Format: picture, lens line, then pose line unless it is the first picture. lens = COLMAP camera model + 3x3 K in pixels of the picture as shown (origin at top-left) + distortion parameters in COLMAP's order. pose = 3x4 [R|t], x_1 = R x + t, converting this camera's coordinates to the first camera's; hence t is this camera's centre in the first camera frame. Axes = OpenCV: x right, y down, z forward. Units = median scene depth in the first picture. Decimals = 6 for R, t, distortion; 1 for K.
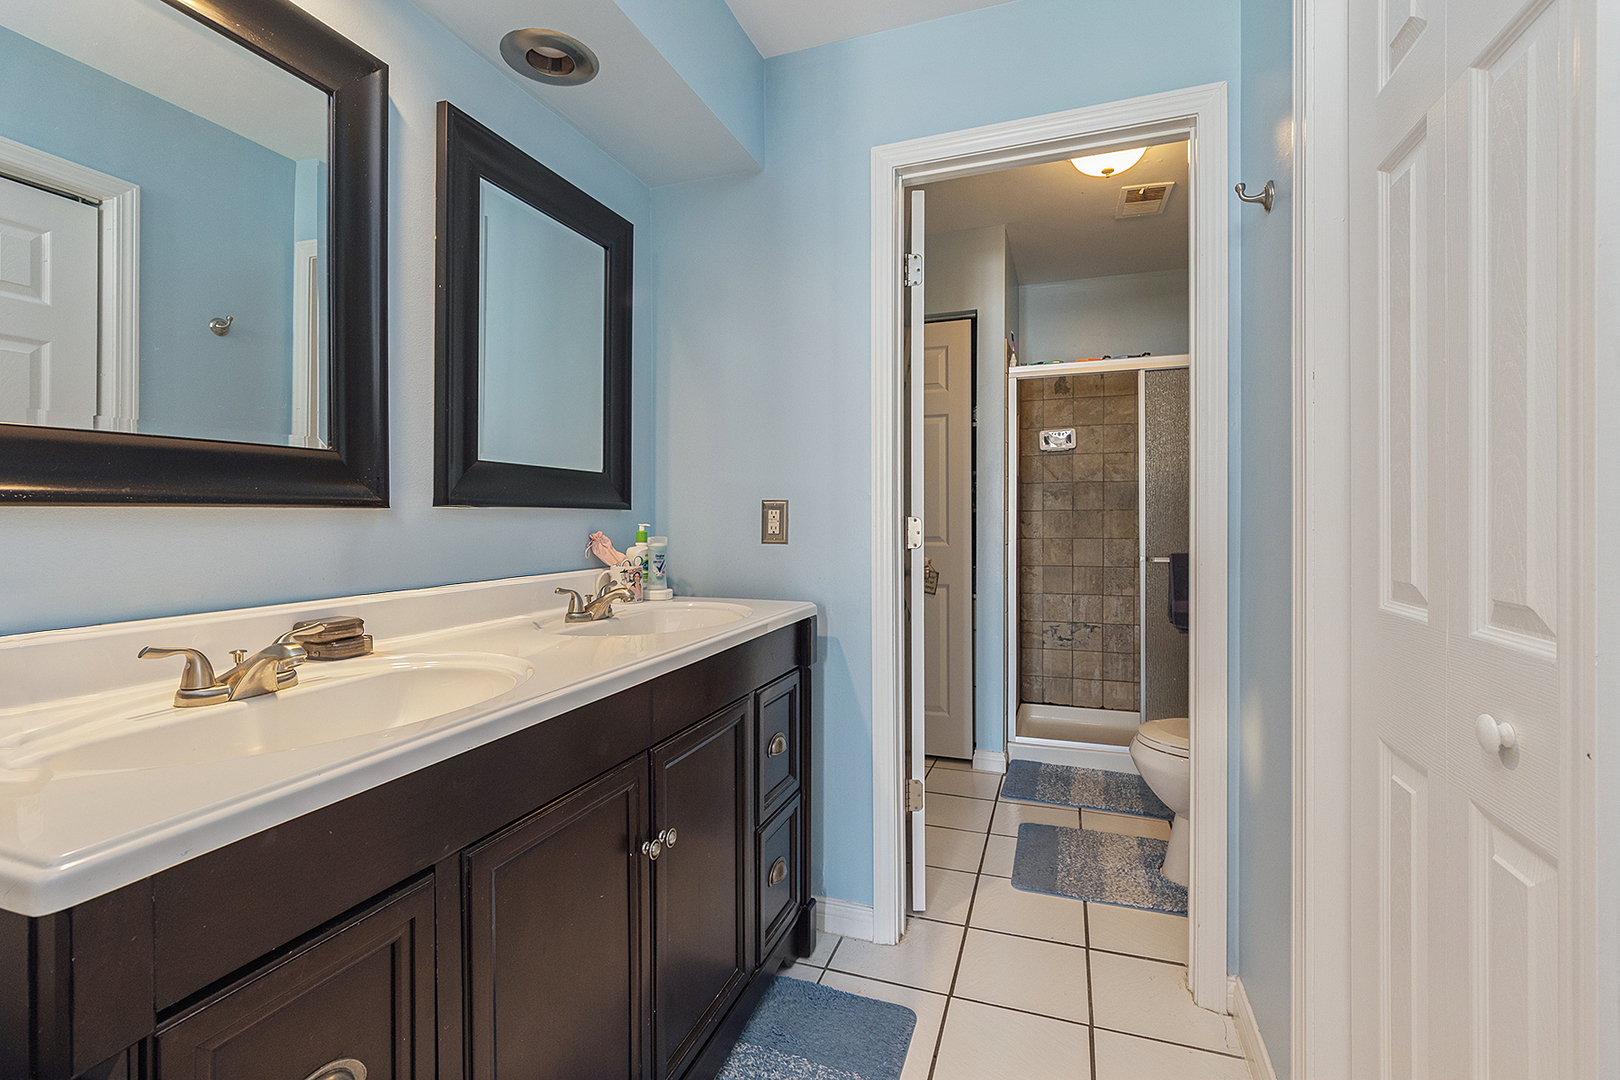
lens RADIAL K [[762.4, 0, 811.1], [0, 762.4, 515.3], [0, 0, 1]] dist [0.001661, -0.000554]
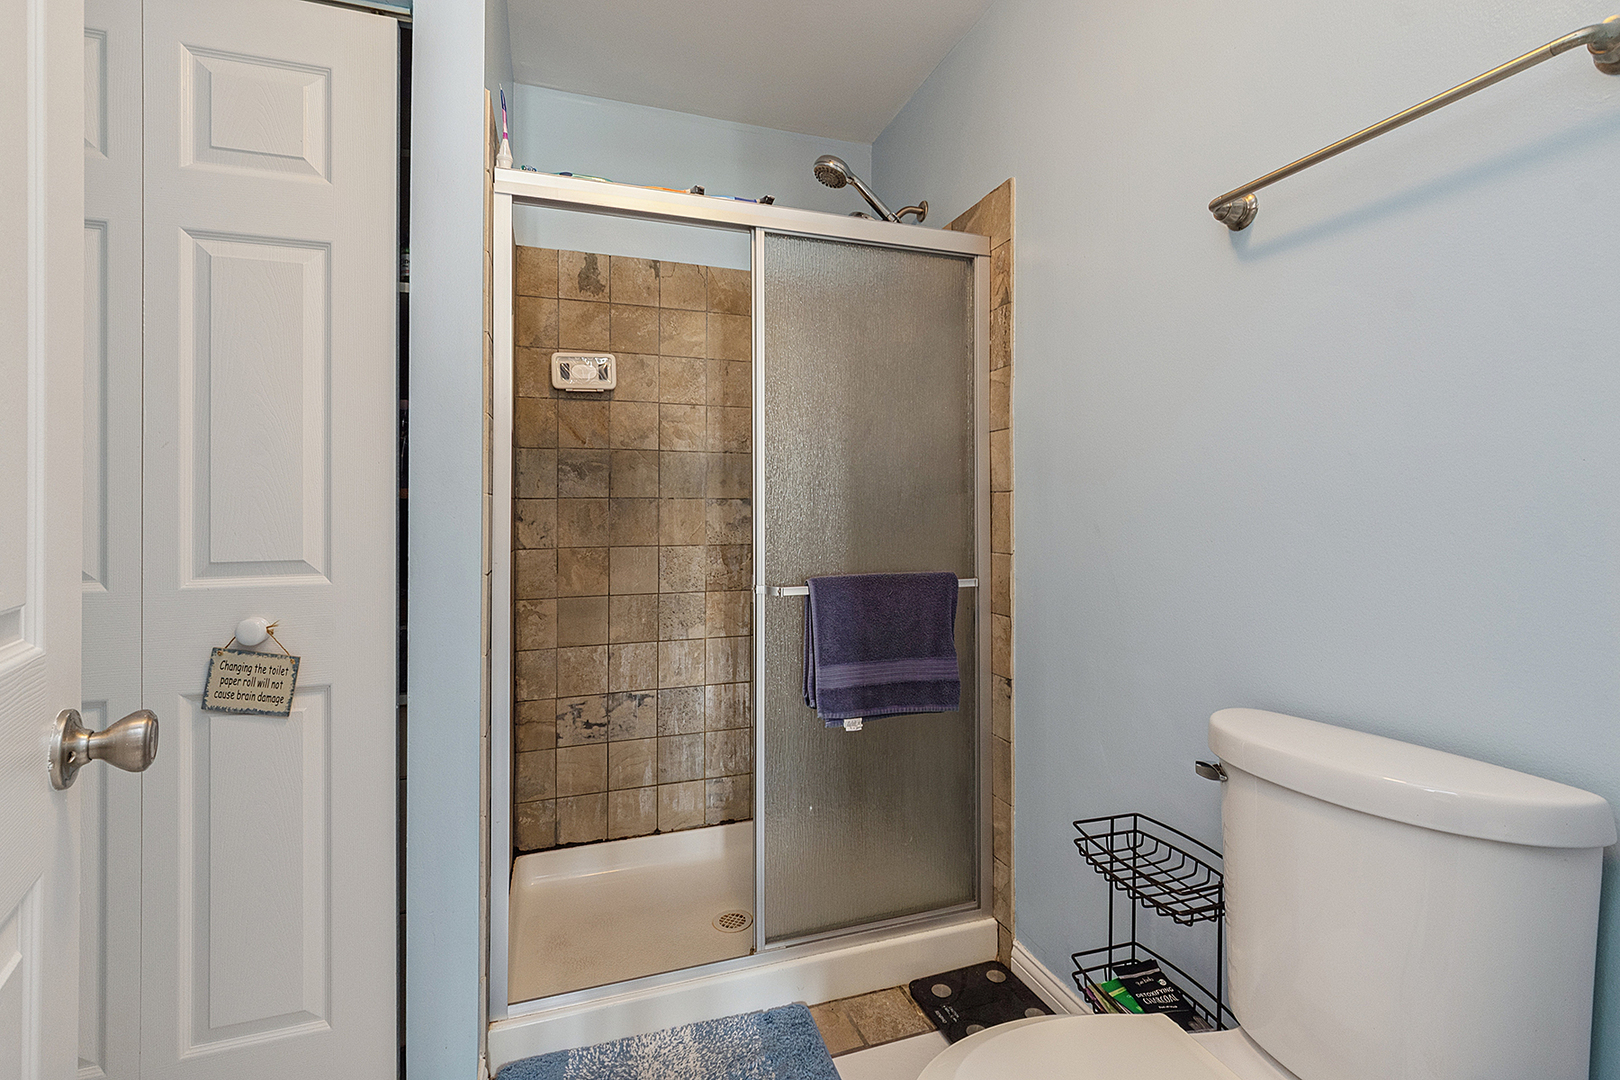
lens RADIAL K [[762.4, 0, 811.1], [0, 762.4, 515.3], [0, 0, 1]] dist [0.001661, -0.000554]
pose [[0.795710, -0.001153, 0.605677, 0.116772], [-0.006596, 0.999922, 0.010569, -0.000697], [-0.605642, -0.012404, 0.795641, 0.453172]]
